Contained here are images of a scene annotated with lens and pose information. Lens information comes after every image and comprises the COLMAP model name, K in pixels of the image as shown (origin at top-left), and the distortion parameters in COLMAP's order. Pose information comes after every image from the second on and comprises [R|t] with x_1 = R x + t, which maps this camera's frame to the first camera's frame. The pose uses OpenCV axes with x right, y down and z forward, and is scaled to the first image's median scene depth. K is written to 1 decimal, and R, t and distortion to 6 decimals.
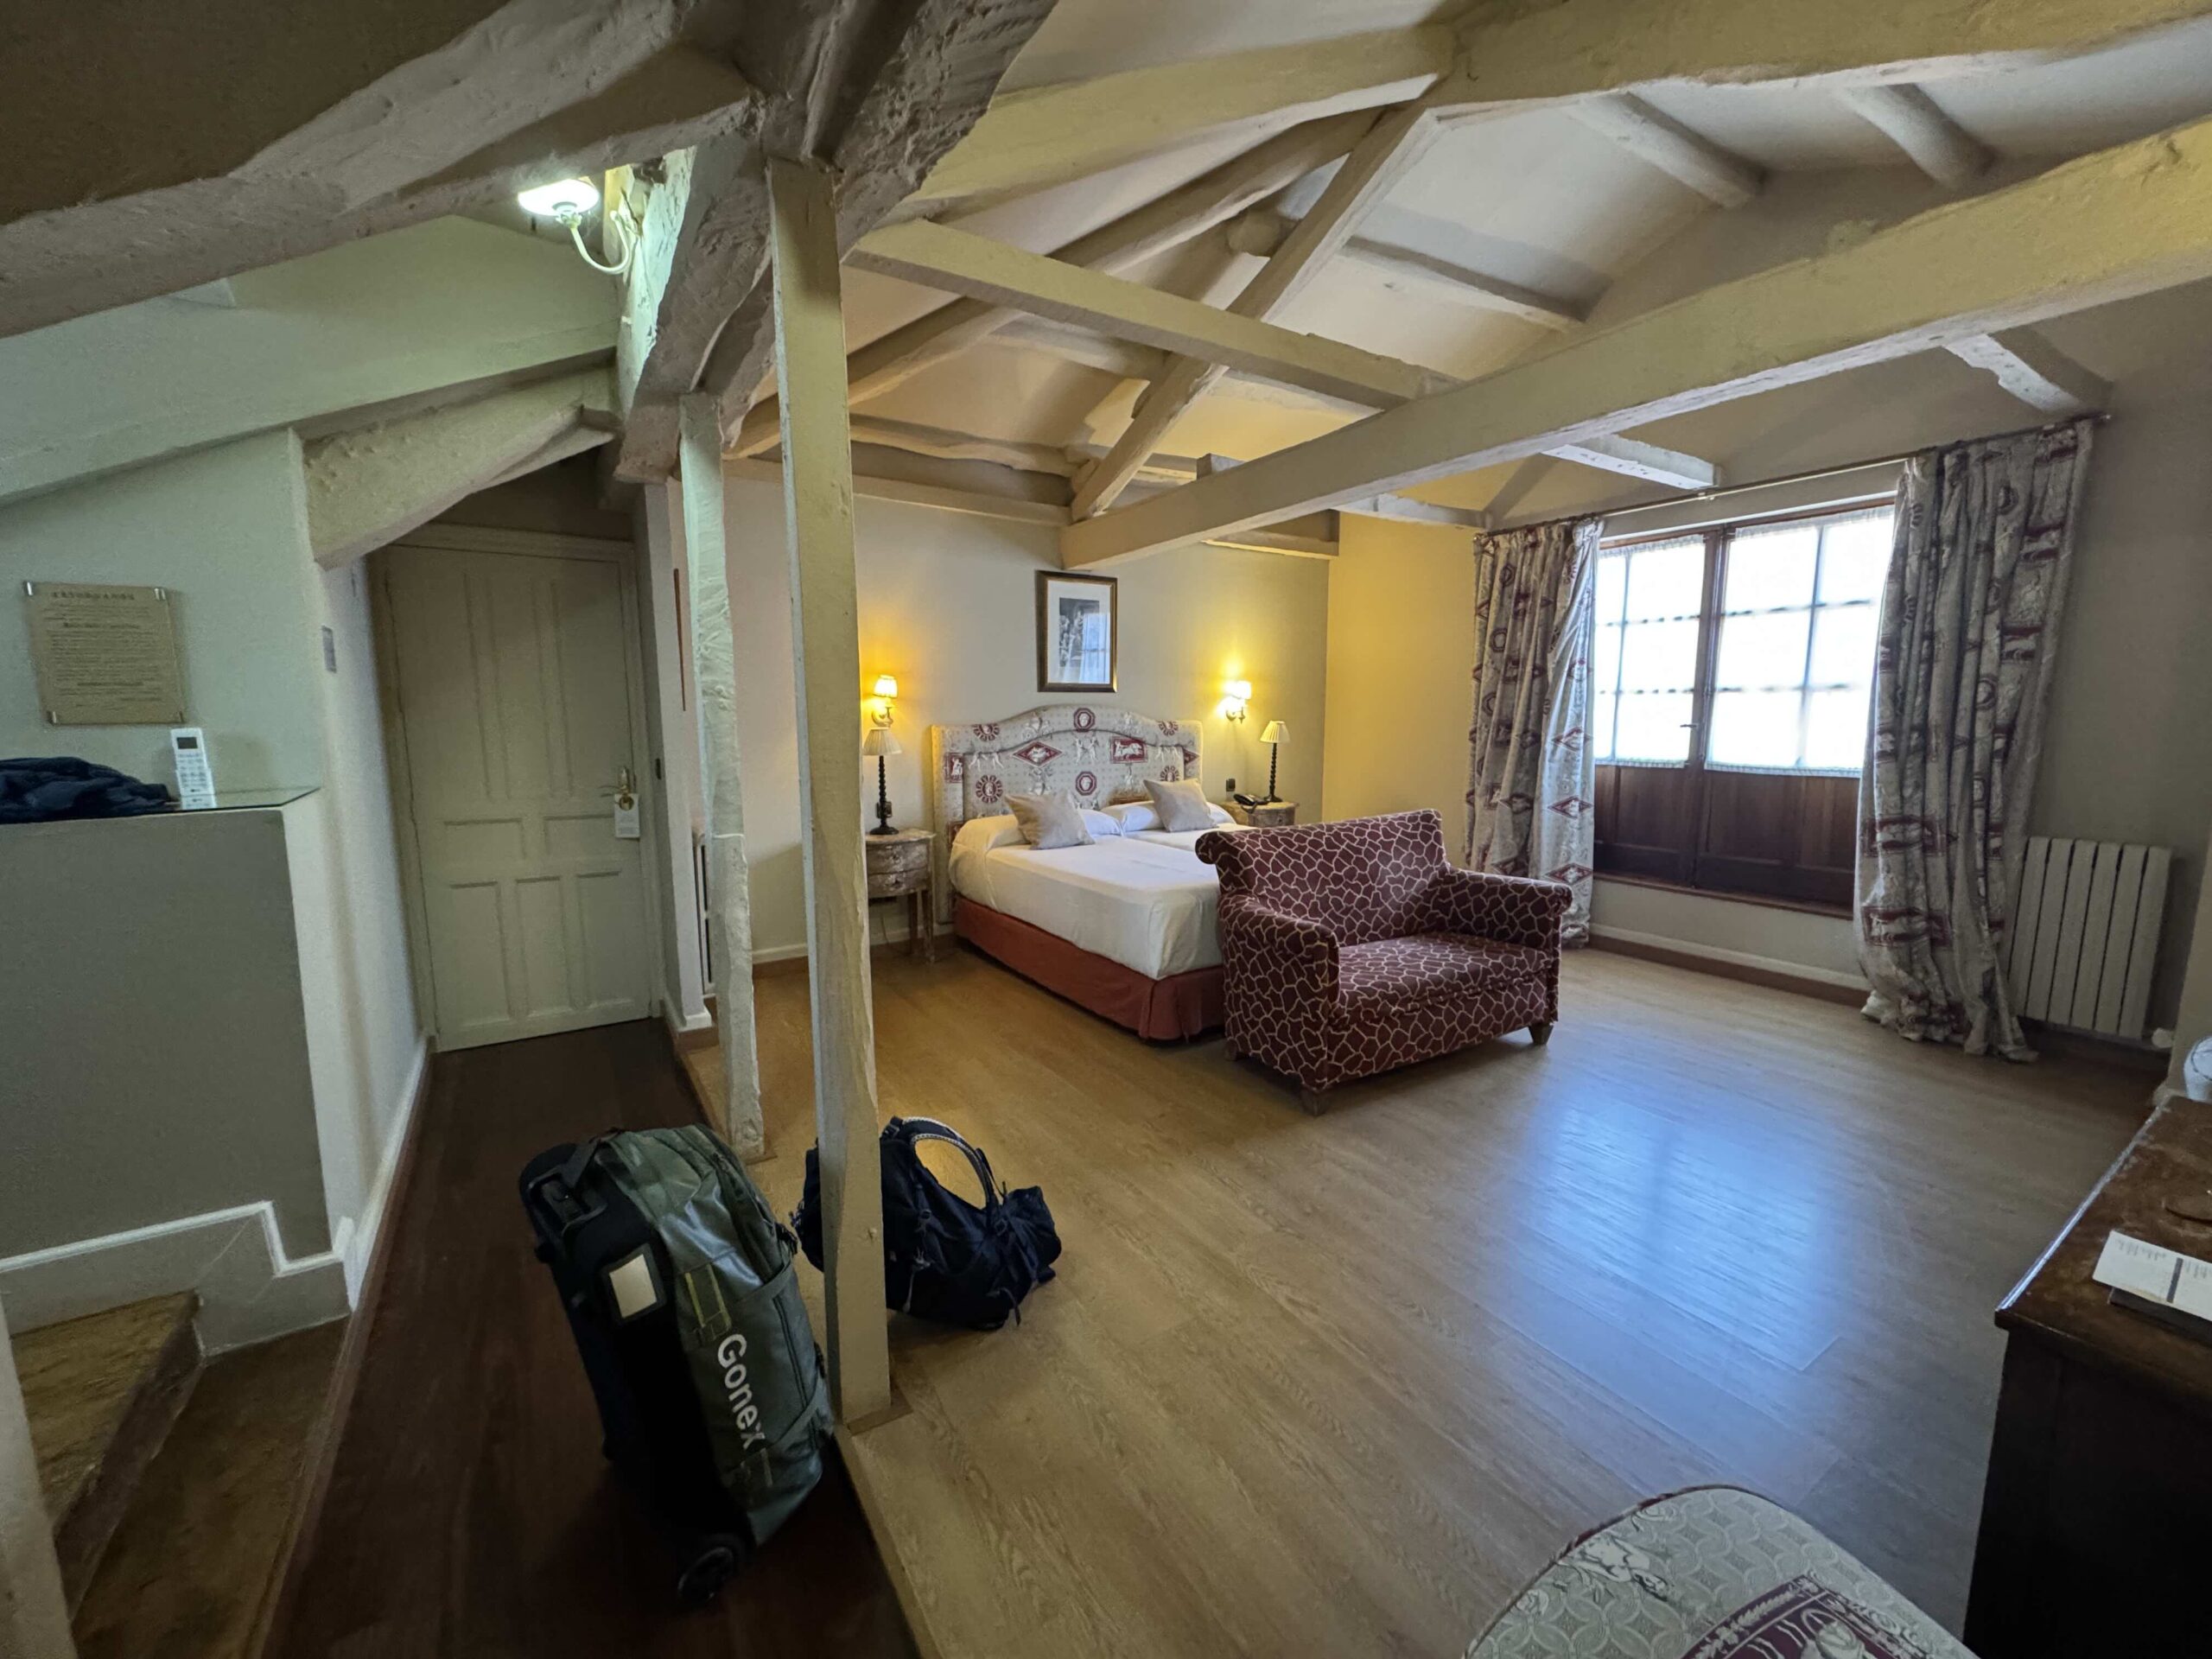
lens RADIAL K [[889.3, 0, 1108.3], [0, 889.3, 828.4], [0, 0, 1]] dist [-0.002102, -0.000173]
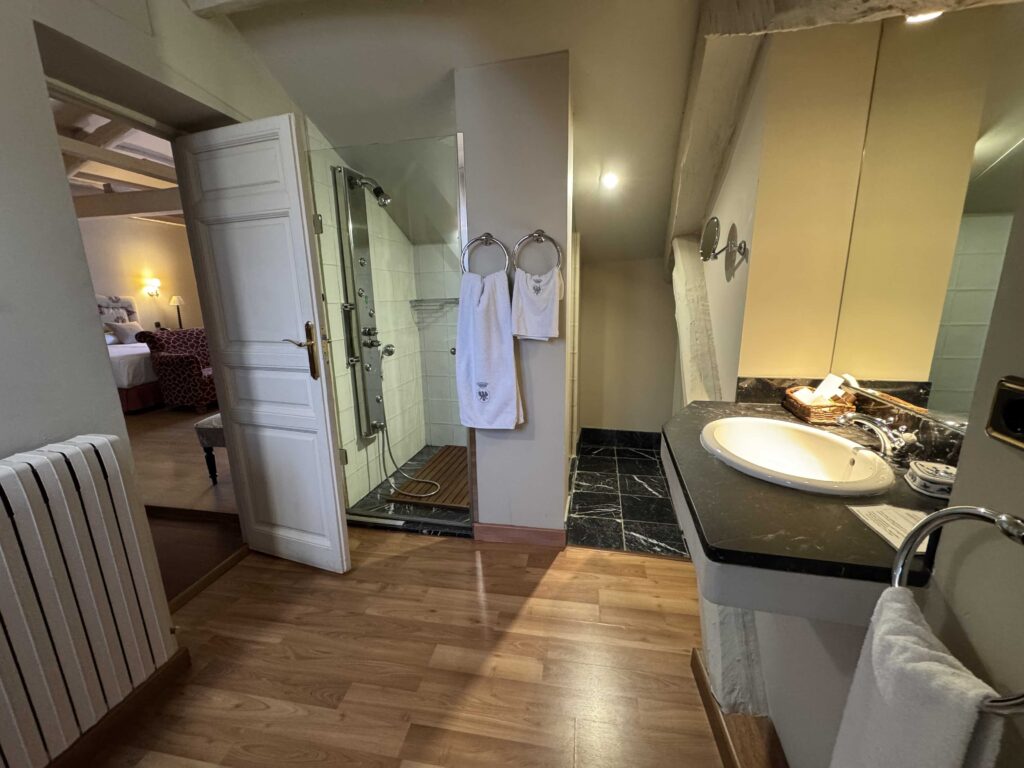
lens RADIAL K [[411.7, 0, 510.1], [0, 411.7, 385.9], [0, 0, 1]] dist [-0.002102, -0.000173]
pose [[0.684938, -0.176182, 0.706979, -0.019703], [0.118730, 0.984343, 0.130274, 0.086008], [-0.718862, -0.005290, 0.695133, -0.440570]]
